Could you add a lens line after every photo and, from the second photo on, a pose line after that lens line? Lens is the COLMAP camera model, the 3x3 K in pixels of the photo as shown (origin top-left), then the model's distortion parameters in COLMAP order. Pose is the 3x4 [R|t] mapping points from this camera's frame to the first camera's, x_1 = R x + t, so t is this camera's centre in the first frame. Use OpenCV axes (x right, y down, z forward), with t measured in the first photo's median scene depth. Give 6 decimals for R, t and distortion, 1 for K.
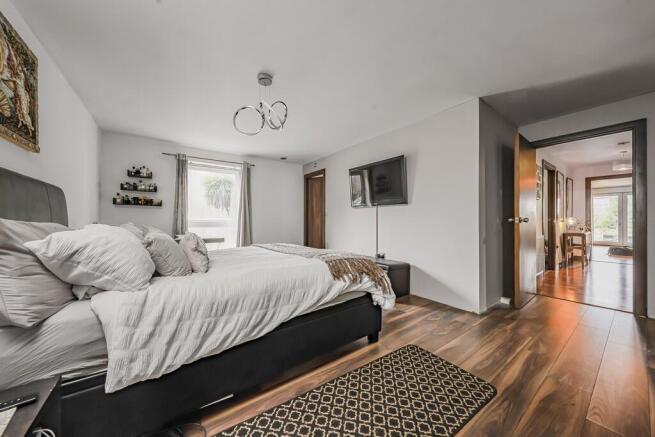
lens RADIAL K [[229.5, 0, 325.7], [0, 229.5, 219.5], [0, 0, 1]] dist [0.000317, -0.000034]
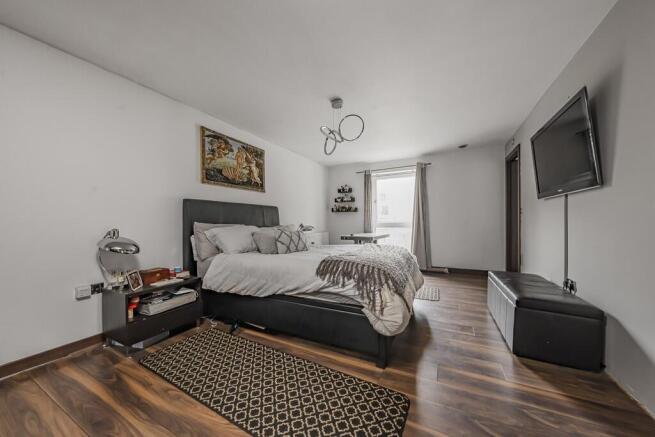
lens RADIAL K [[229.5, 0, 325.7], [0, 229.5, 219.5], [0, 0, 1]] dist [0.000317, -0.000034]
pose [[0.456928, -0.014245, -0.889390, 0.533695], [0.012684, 0.999874, -0.009498, 0.000453], [0.889413, -0.006941, 0.457051, 0.271045]]
